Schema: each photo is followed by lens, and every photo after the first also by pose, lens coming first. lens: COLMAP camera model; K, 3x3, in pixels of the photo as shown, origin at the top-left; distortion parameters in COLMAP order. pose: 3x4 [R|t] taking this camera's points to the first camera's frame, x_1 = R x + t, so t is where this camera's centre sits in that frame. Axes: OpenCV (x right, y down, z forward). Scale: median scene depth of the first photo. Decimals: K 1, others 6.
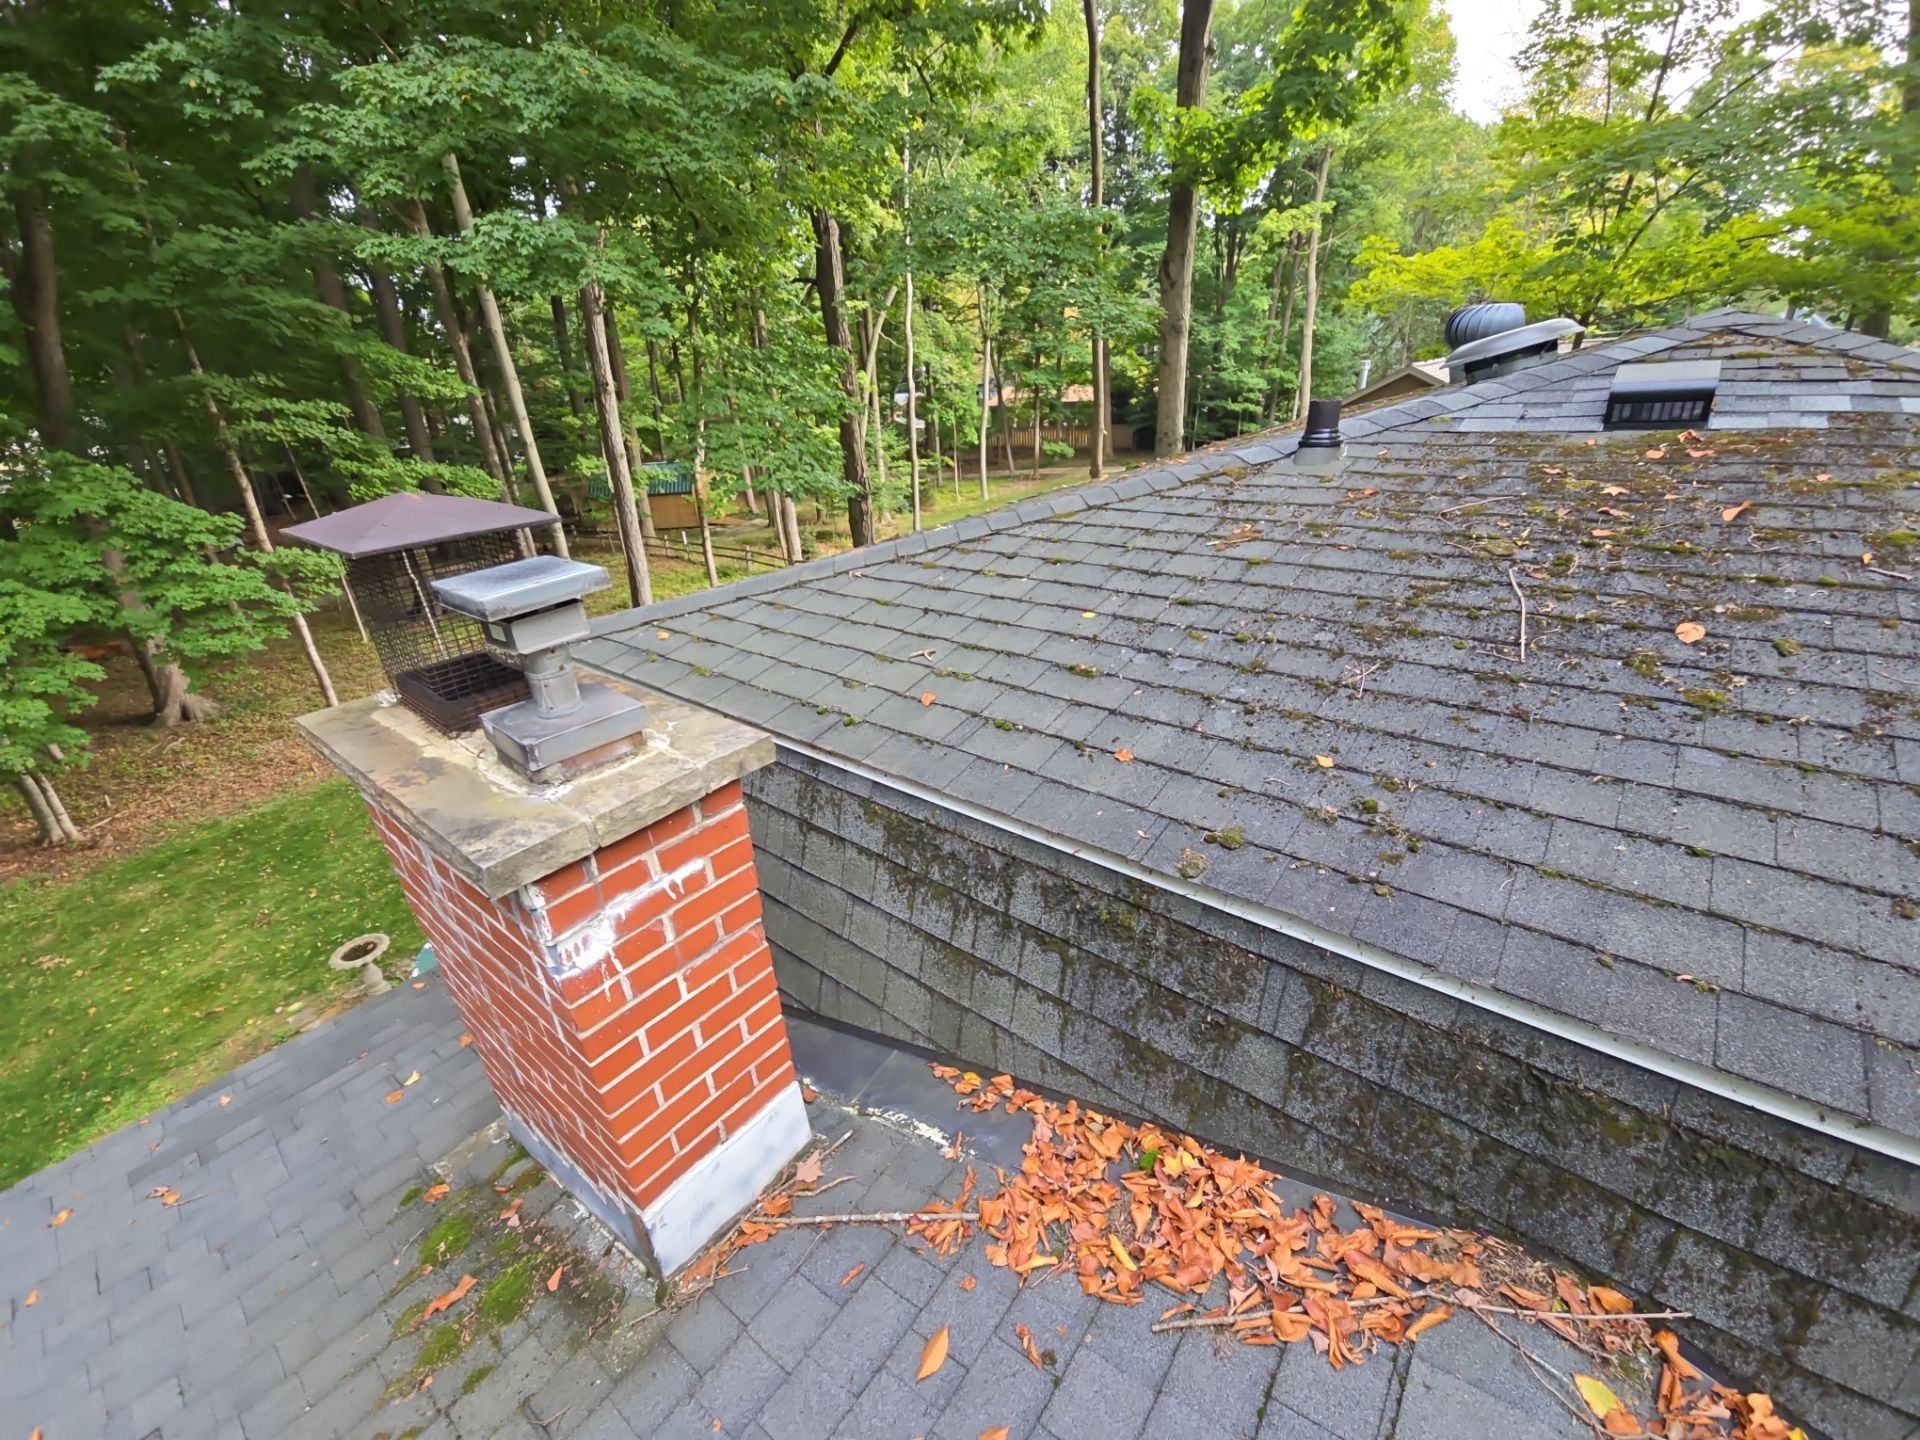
lens RADIAL K [[788.2, 0, 936.9], [0, 788.2, 710.1], [0, 0, 1]] dist [0.027296, -0.022345]
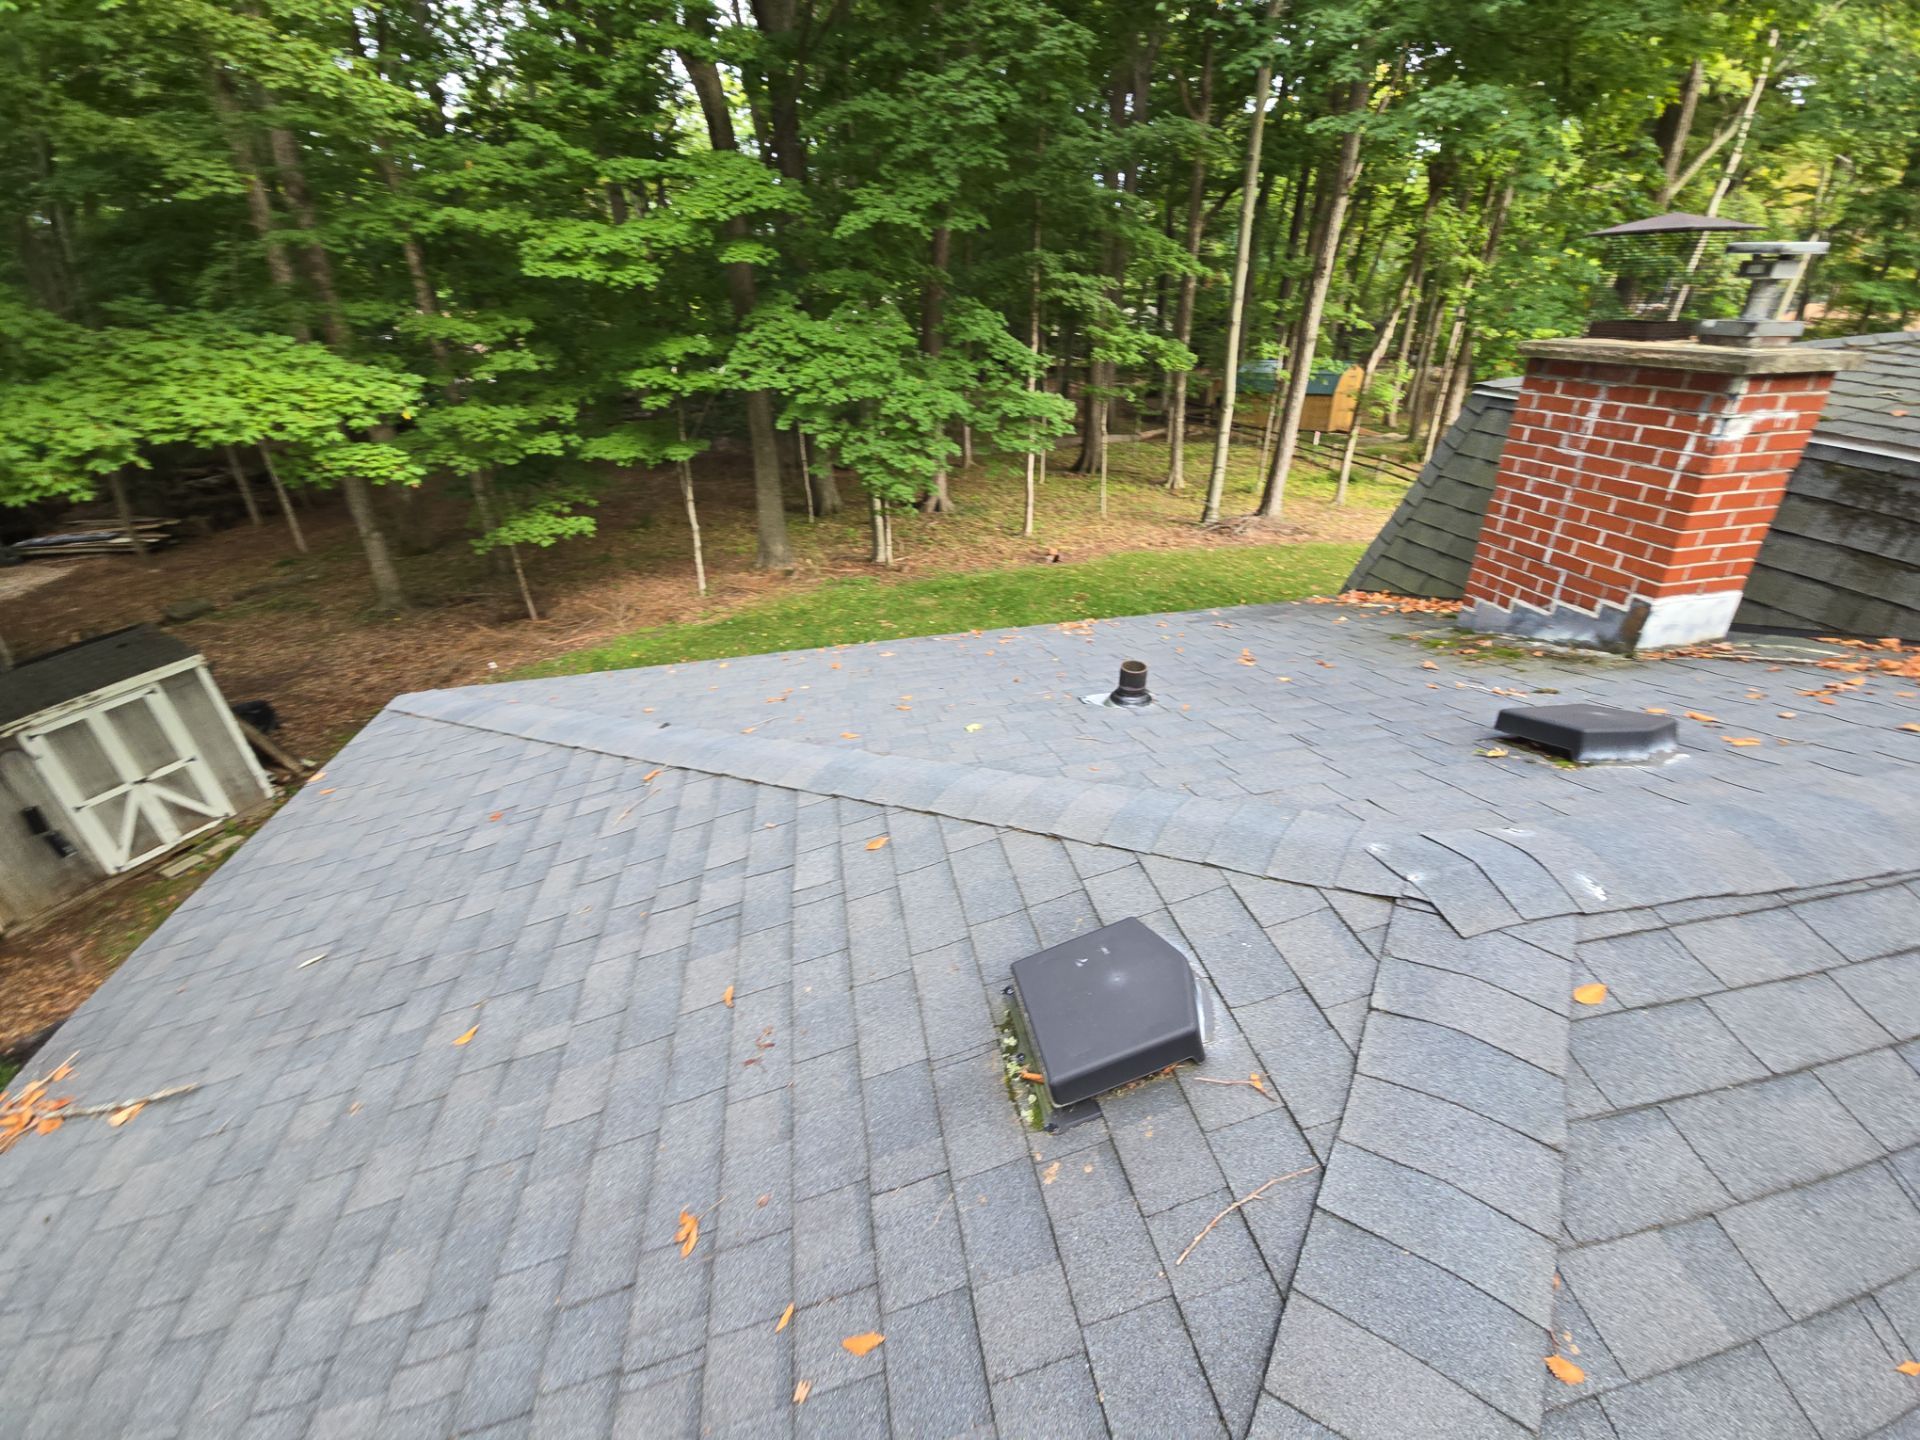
lens RADIAL K [[775.5, 0, 949.7], [0, 775.5, 714.8], [0, 0, 1]] dist [0.000969, -0.005626]
pose [[0.772441, 0.330328, -0.542419, -0.108793], [-0.267909, 0.943858, 0.193280, 0.183743], [0.575812, -0.003978, 0.817572, -0.291762]]
